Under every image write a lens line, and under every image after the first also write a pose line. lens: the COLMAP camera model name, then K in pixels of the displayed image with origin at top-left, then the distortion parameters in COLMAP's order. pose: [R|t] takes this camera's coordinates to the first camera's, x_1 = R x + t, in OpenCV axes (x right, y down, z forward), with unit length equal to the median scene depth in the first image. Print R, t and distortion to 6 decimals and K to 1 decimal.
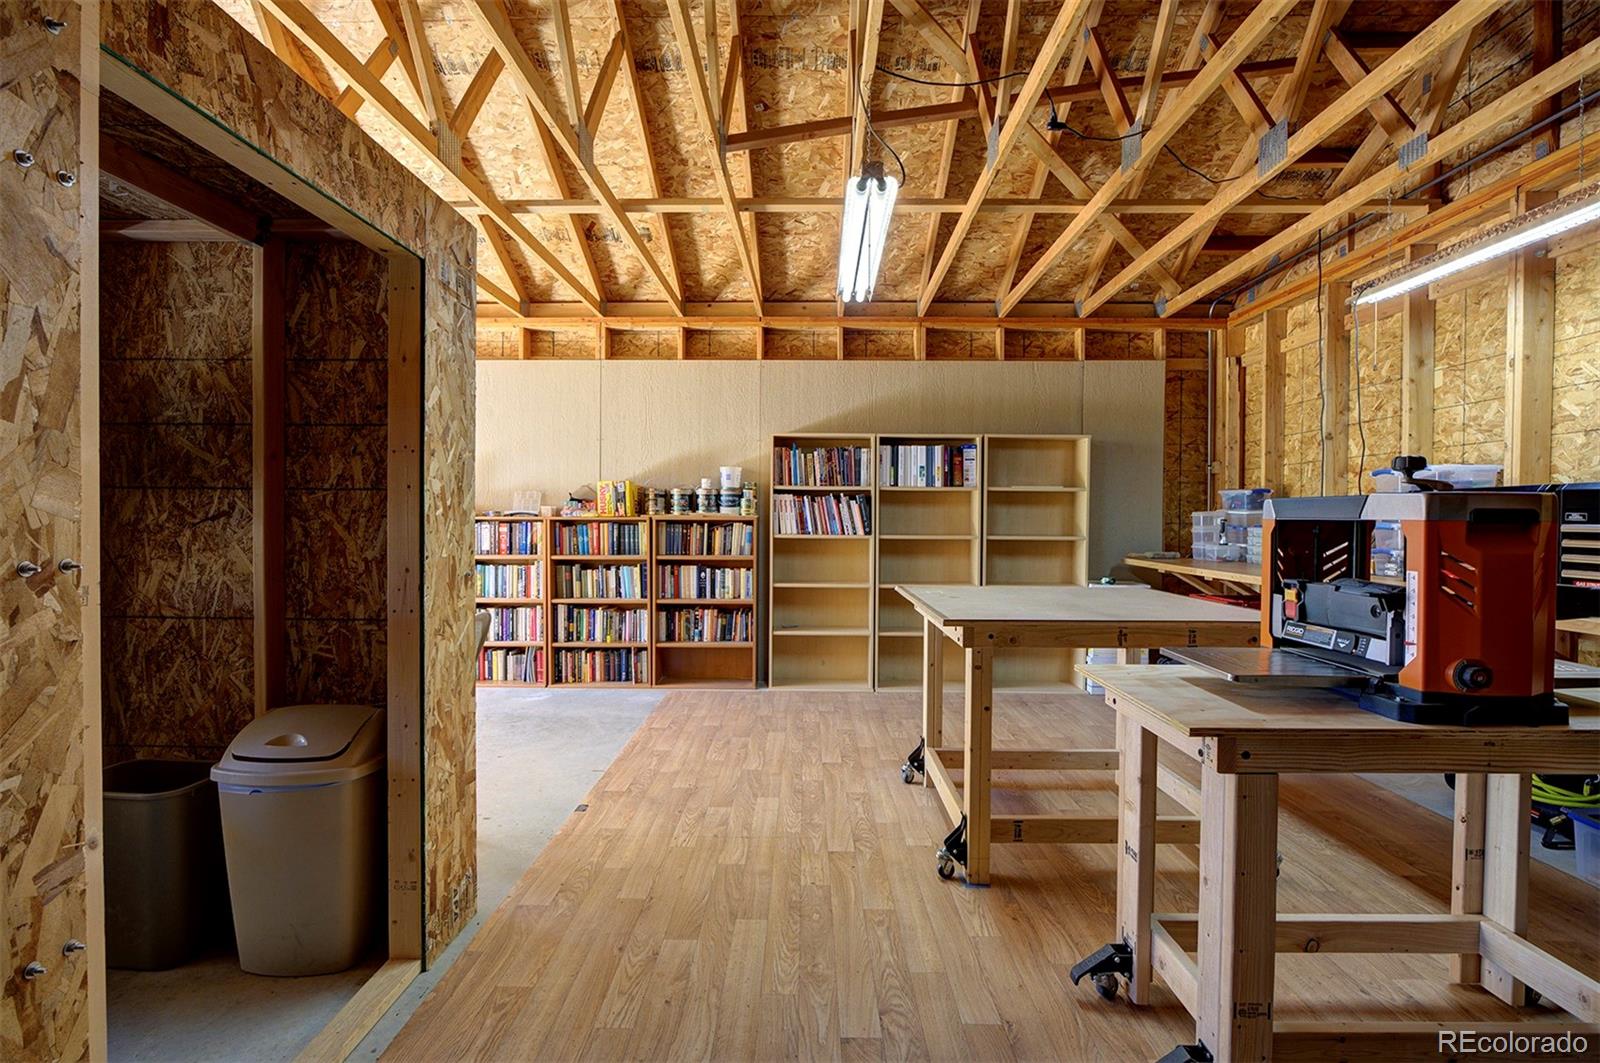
lens RADIAL K [[744.7, 0, 800.6], [0, 744.7, 530.2], [0, 0, 1]] dist [-0.000649, 0.000269]
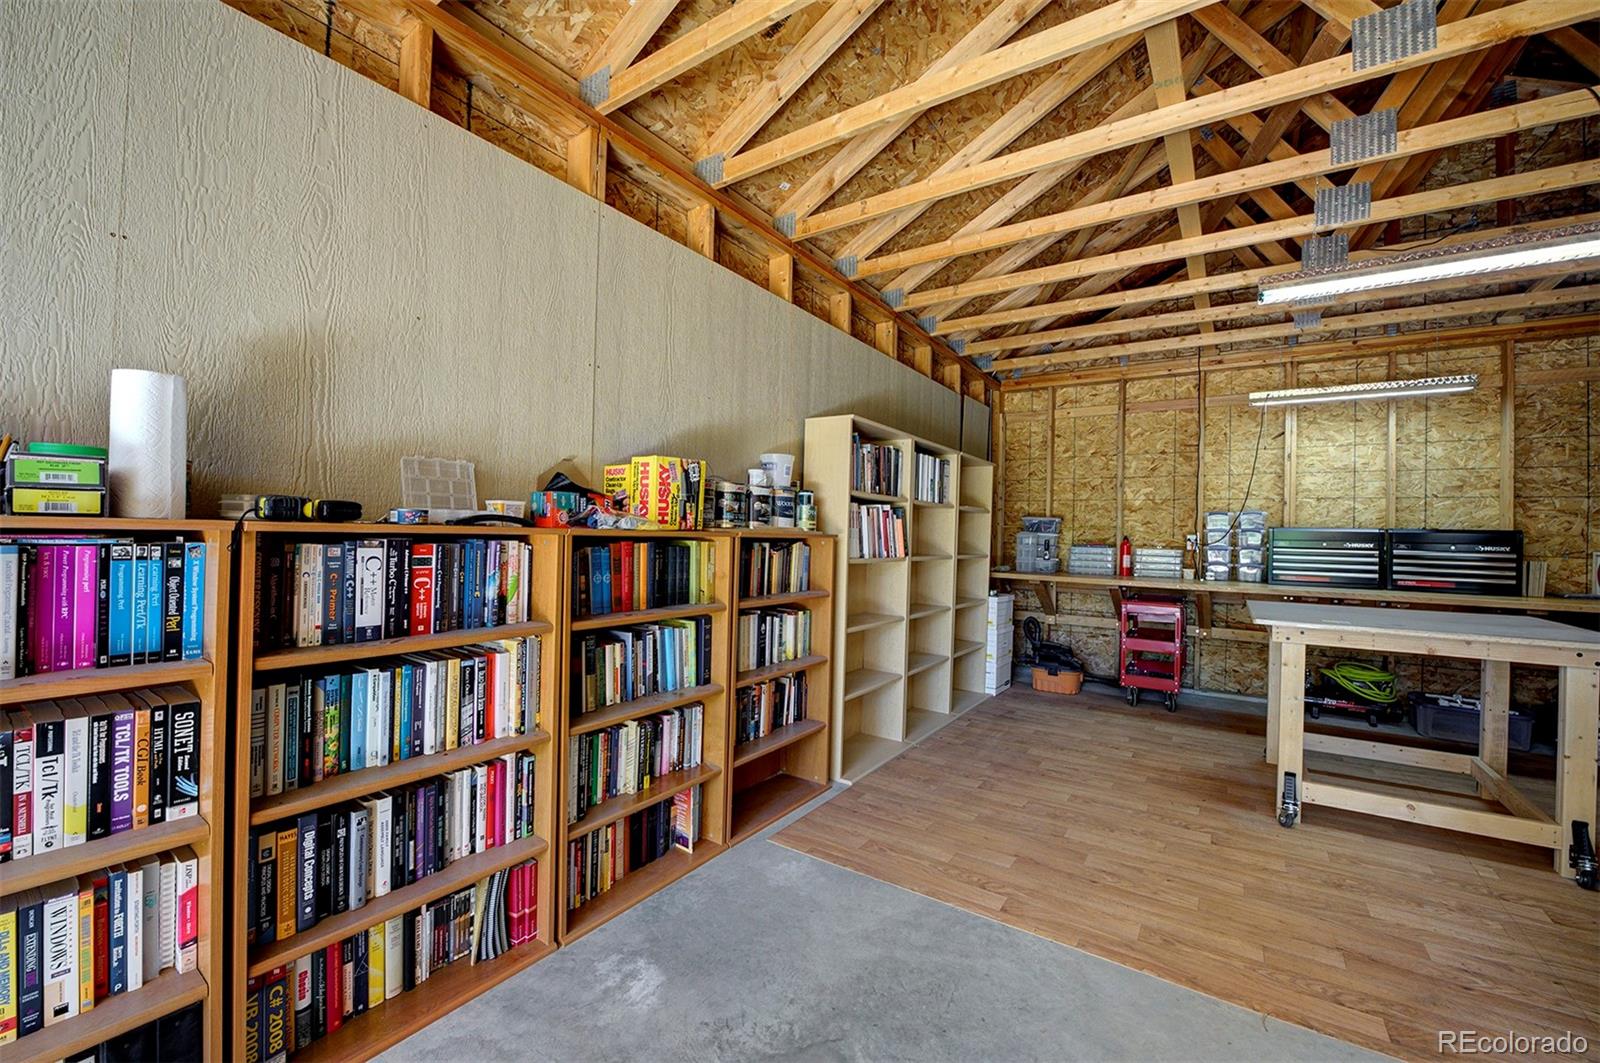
lens RADIAL K [[643.0, 0, 801.3], [0, 643.0, 532.4], [0, 0, 1]] dist [-0.019176, -0.000088]
pose [[0.544362, 0.011342, 0.838774, -0.602225], [-0.008408, 0.999932, -0.008065, -0.014822], [-0.838808, -0.002662, 0.544420, 0.749751]]
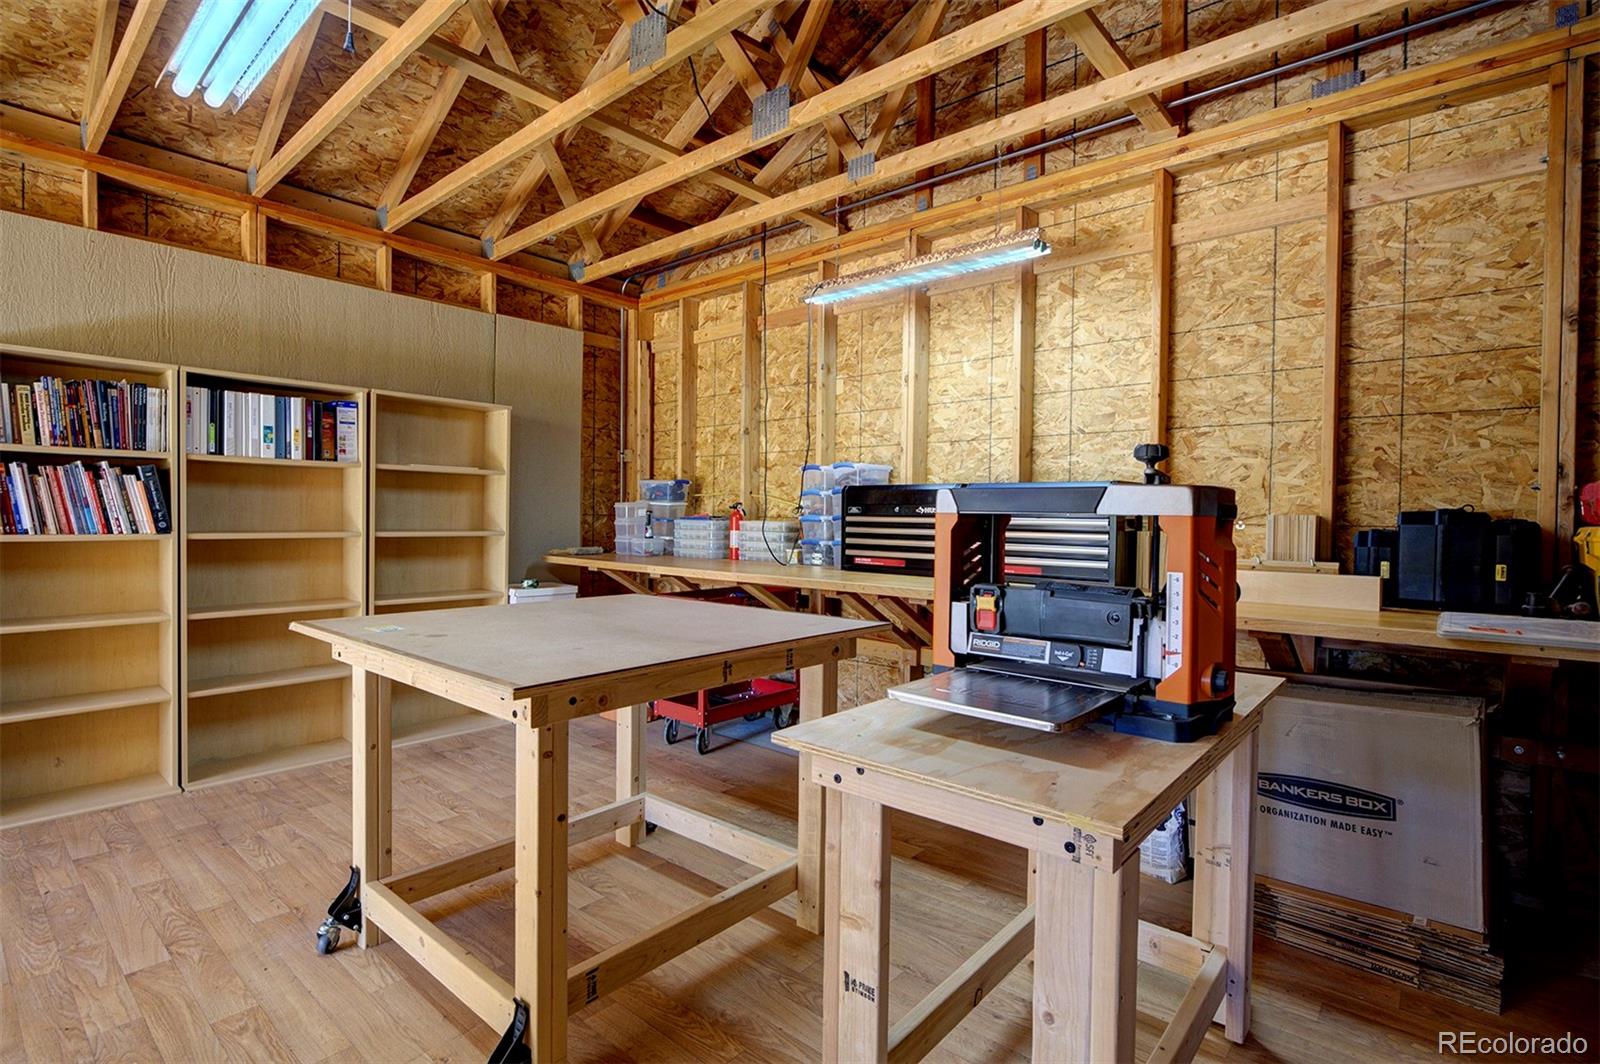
lens RADIAL K [[773.5, 0, 800.9], [0, 773.5, 528.6], [0, 0, 1]] dist [-0.005913, 0.001906]
pose [[0.647151, -0.011889, 0.762269, -0.053689], [0.003958, 0.999917, 0.012234, -0.003246], [-0.762351, -0.004900, 0.647145, 0.220721]]
